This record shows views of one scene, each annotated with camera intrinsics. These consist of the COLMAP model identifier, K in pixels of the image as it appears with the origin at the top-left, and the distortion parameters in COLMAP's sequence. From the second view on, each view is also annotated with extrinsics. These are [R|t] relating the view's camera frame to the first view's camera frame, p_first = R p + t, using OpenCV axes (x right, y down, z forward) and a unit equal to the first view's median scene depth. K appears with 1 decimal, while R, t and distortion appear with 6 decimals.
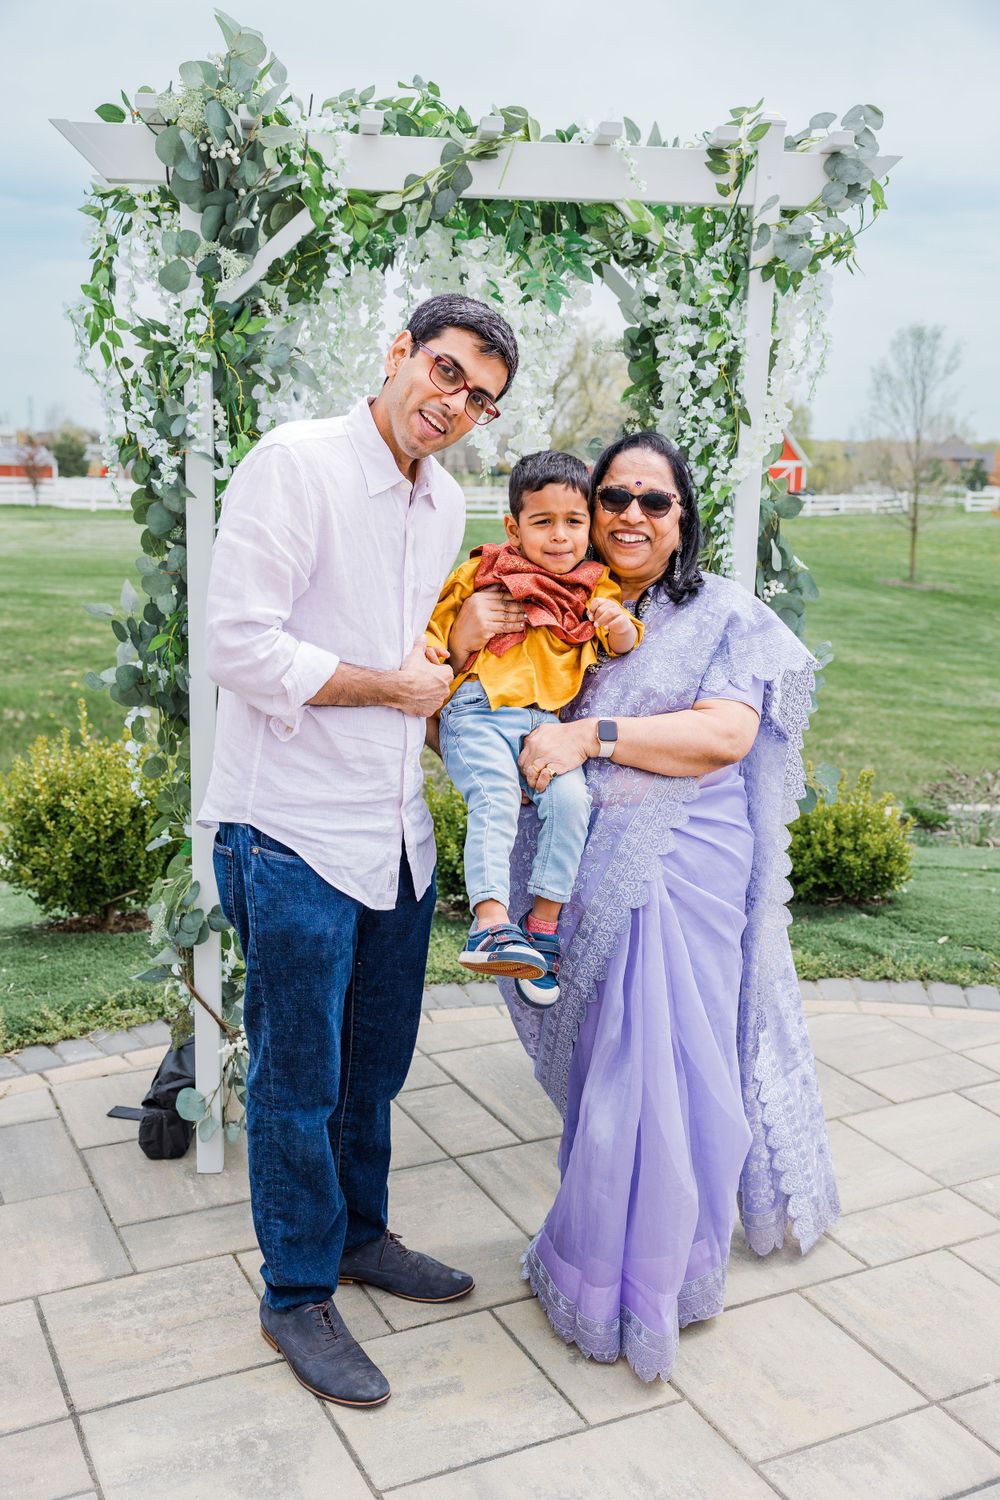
lens RADIAL K [[1472.9, 0, 491.5], [0, 1472.9, 748.8], [0, 0, 1]] dist [0.007690, 0.000000]
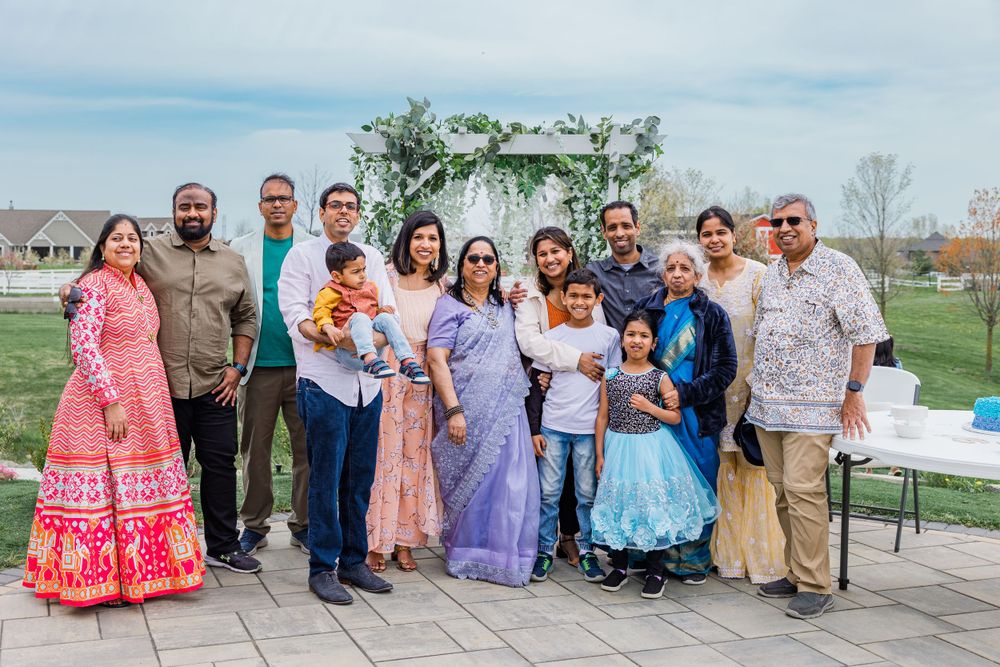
lens RADIAL K [[1157.4, 0, 418.5], [0, 1157.4, 285.0], [0, 0, 1]] dist [0.048553, 0.000000]
pose [[0.991861, -0.007997, -0.127072, 0.100560], [-0.013585, 0.985682, -0.168067, 0.202096], [0.126597, 0.168426, 0.977551, -0.982583]]
